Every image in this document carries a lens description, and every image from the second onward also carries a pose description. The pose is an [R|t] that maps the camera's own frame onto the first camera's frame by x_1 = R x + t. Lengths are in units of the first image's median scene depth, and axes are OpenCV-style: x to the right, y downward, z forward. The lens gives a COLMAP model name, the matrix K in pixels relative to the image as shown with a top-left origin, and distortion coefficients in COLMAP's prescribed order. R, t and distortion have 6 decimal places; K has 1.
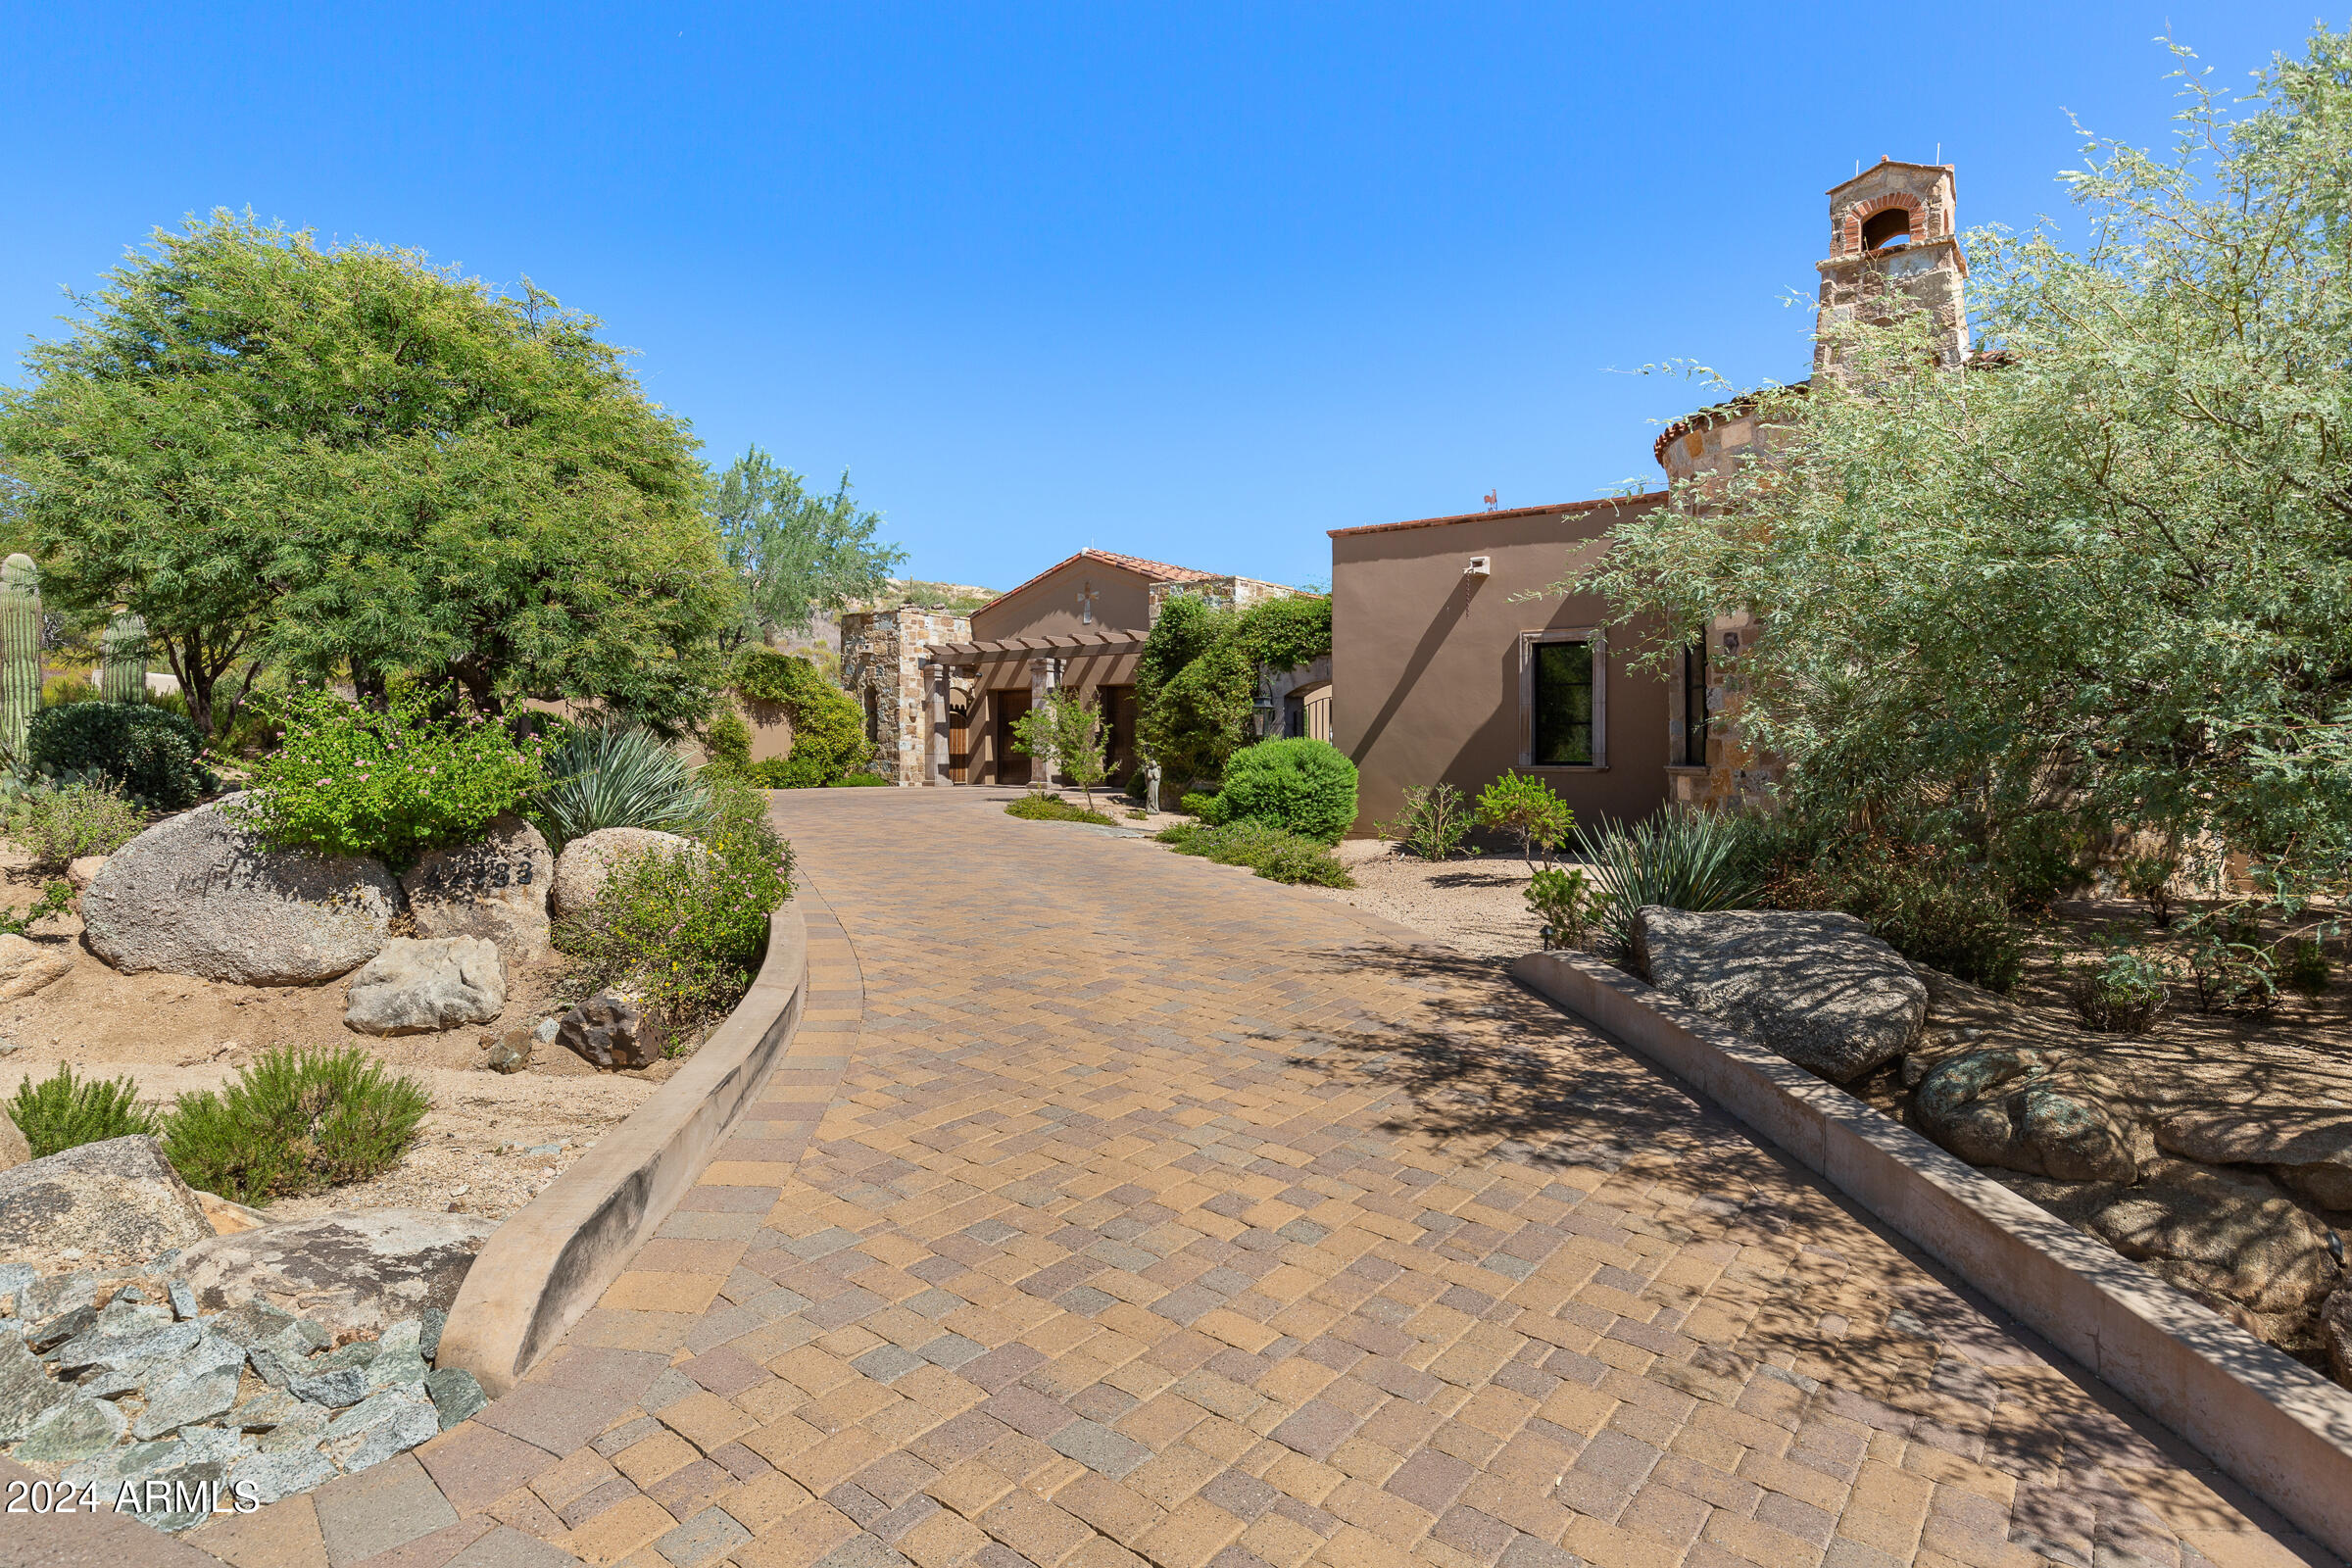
lens RADIAL K [[1289.7, 0, 1186.7], [0, 1289.7, 772.3], [0, 0, 1]] dist [0.004370, 0.000531]
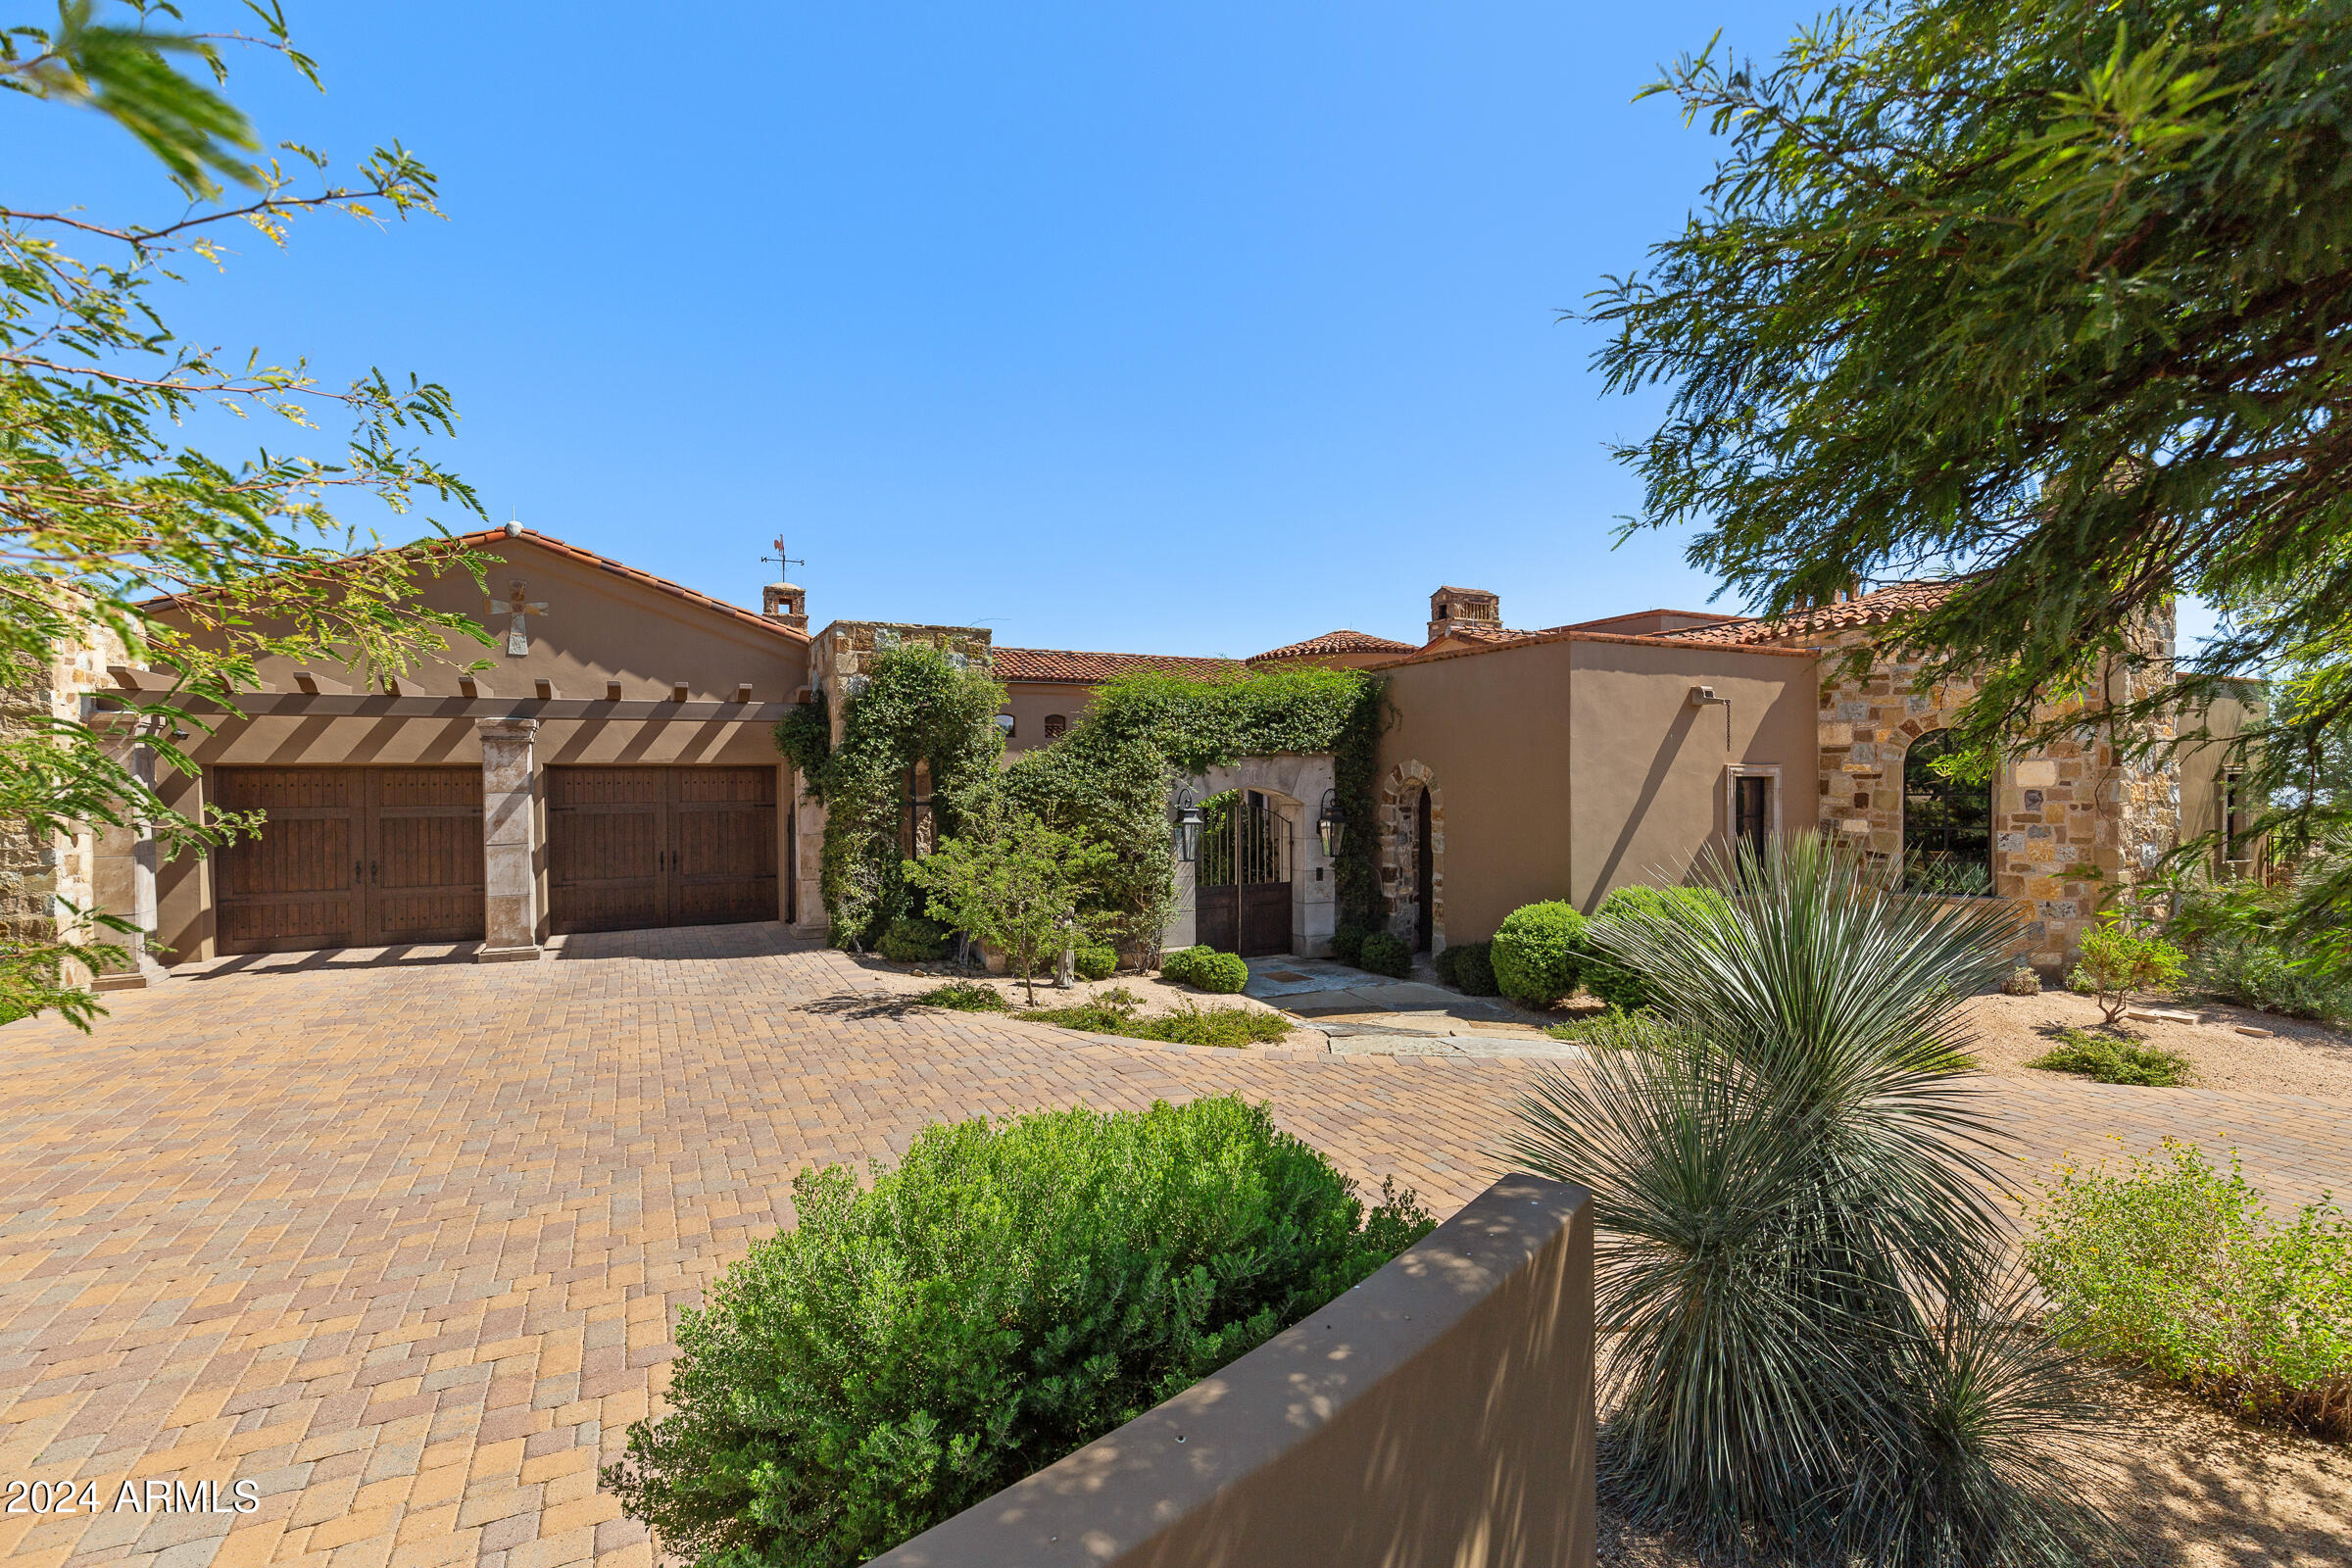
lens RADIAL K [[1087.3, 0, 1181.4], [0, 1087.3, 786.1], [0, 0, 1]] dist [0.005033, -0.000276]
pose [[0.457514, -0.014305, 0.889088, -0.486400], [0.017122, 0.999827, 0.007276, -0.072727], [-0.889038, 0.011894, 0.457679, 0.676048]]
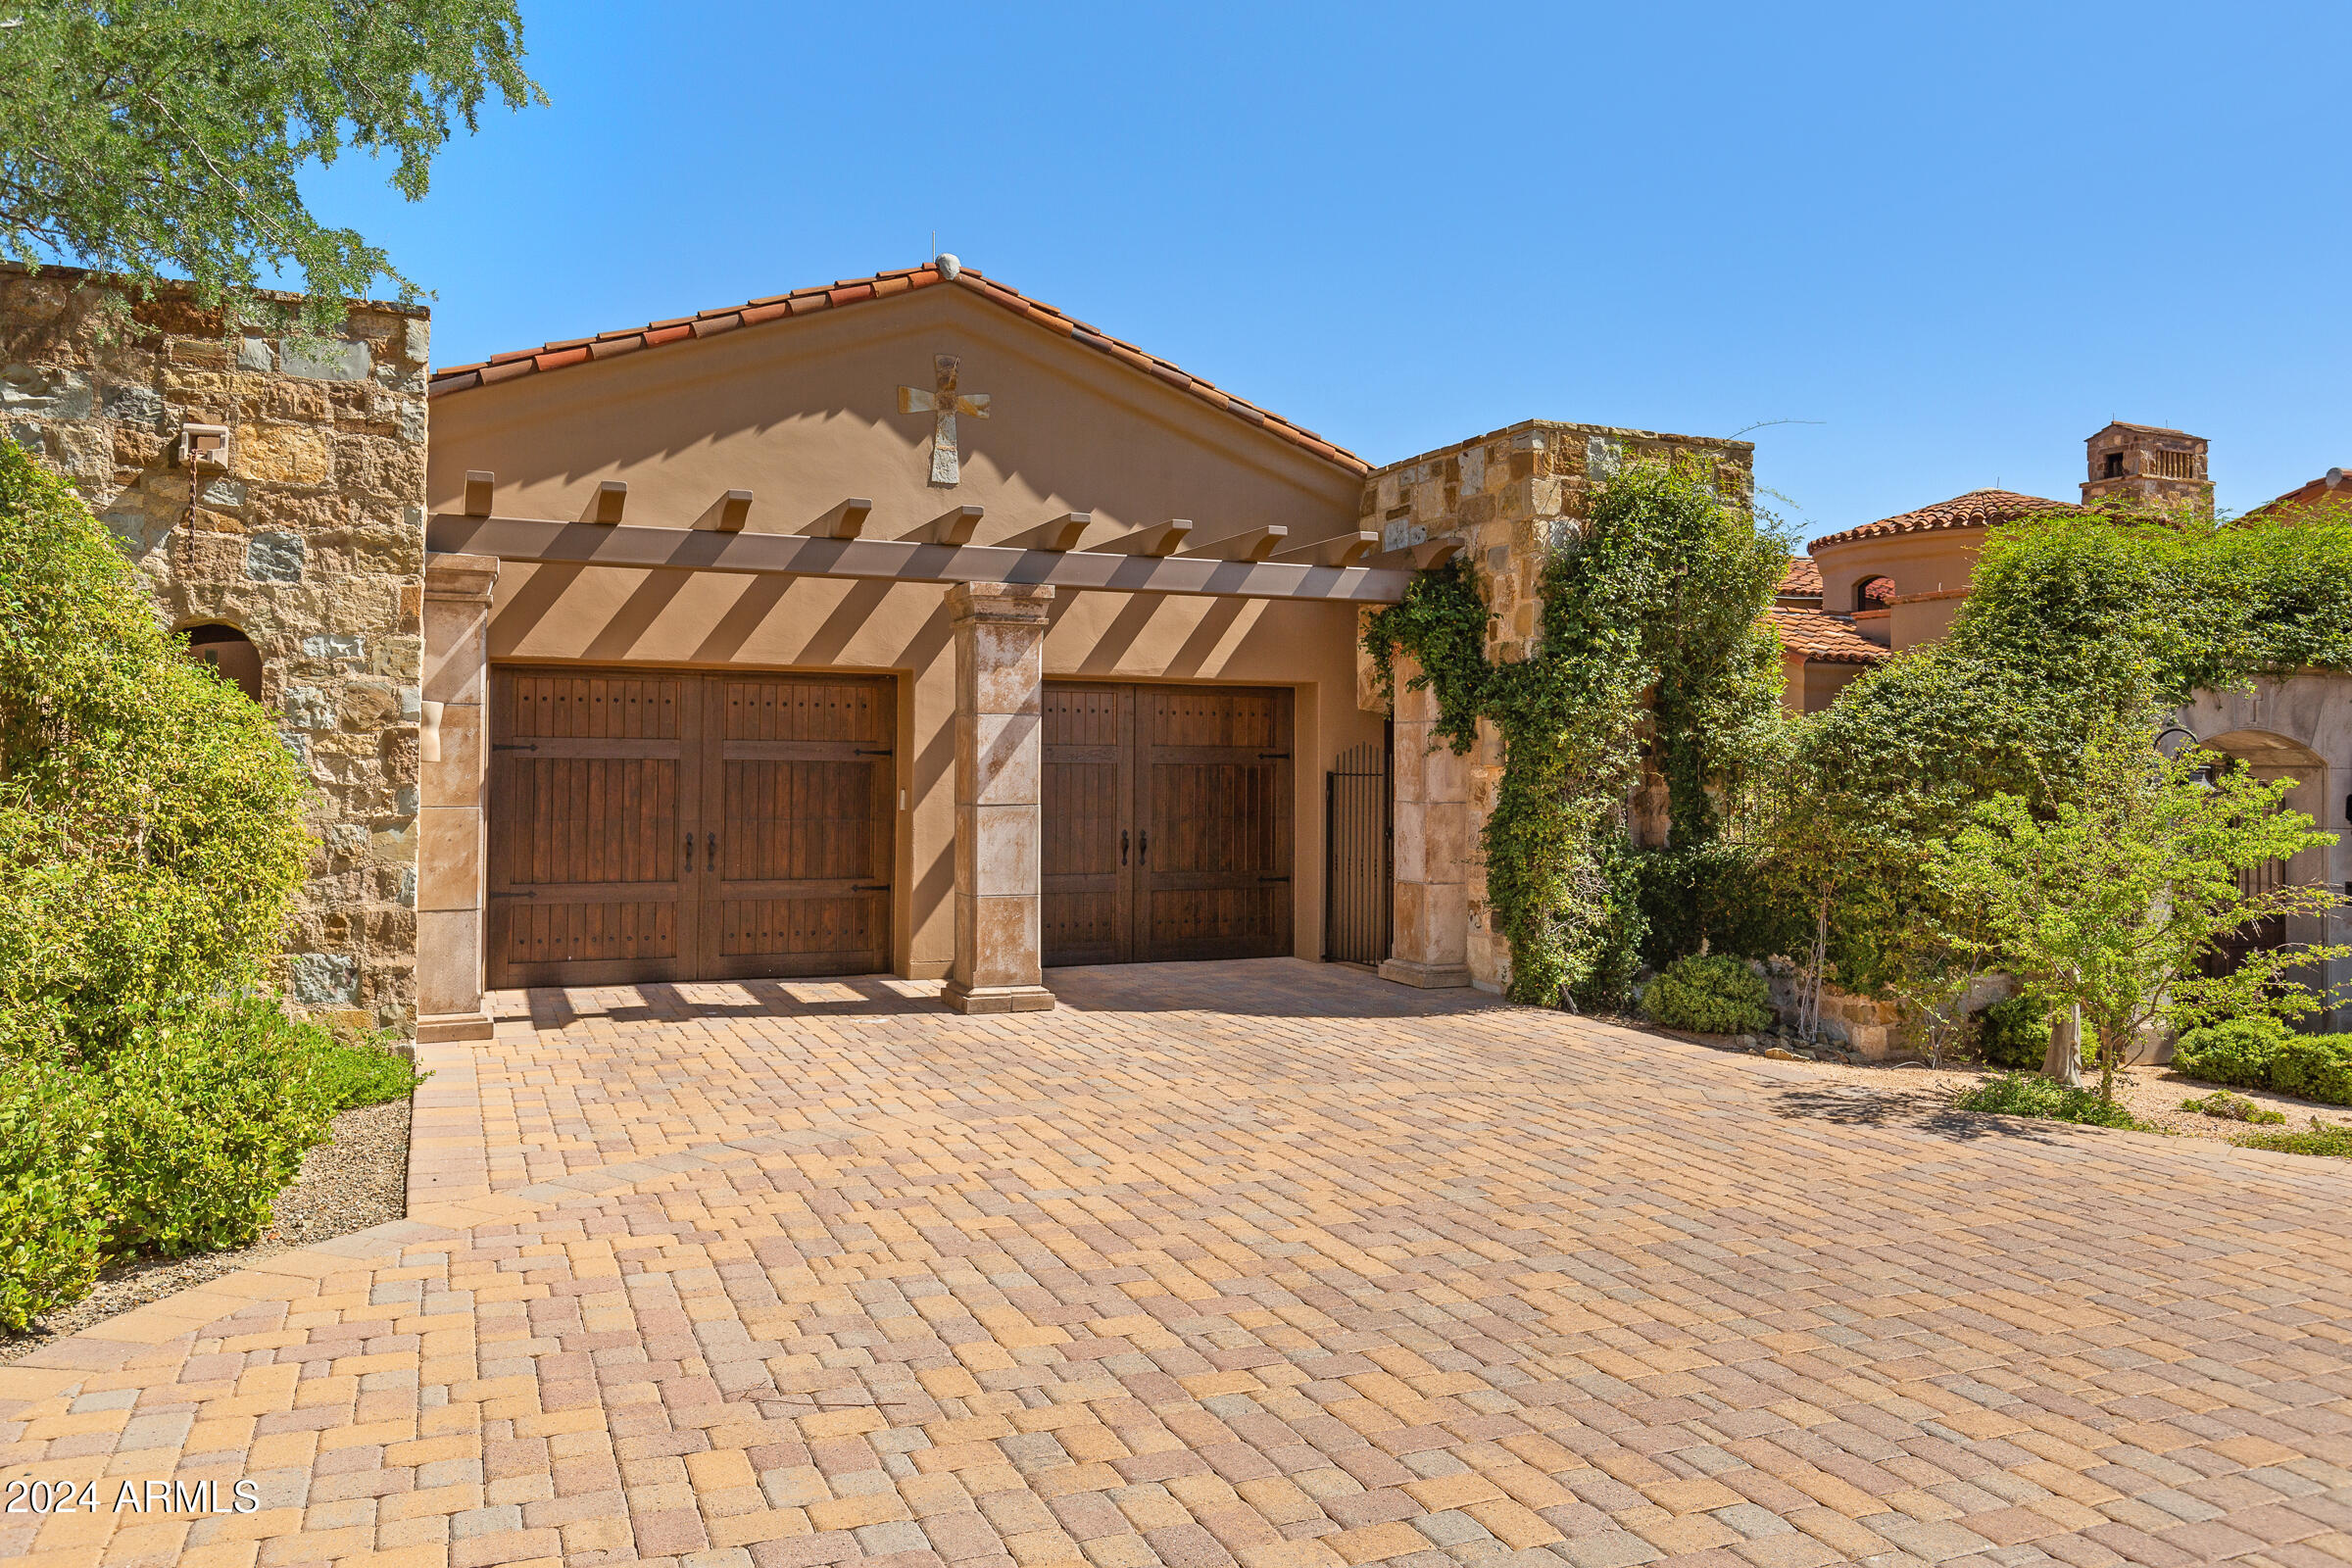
lens RADIAL K [[1675.6, 0, 1127.7], [0, 1675.6, 731.6], [0, 0, 1]] dist [-0.003556, 0.000479]
pose [[0.523974, 0.017135, 0.851562, -0.545591], [0.000895, 0.999786, -0.020669, -0.055550], [-0.851734, 0.011593, 0.523847, 0.959039]]
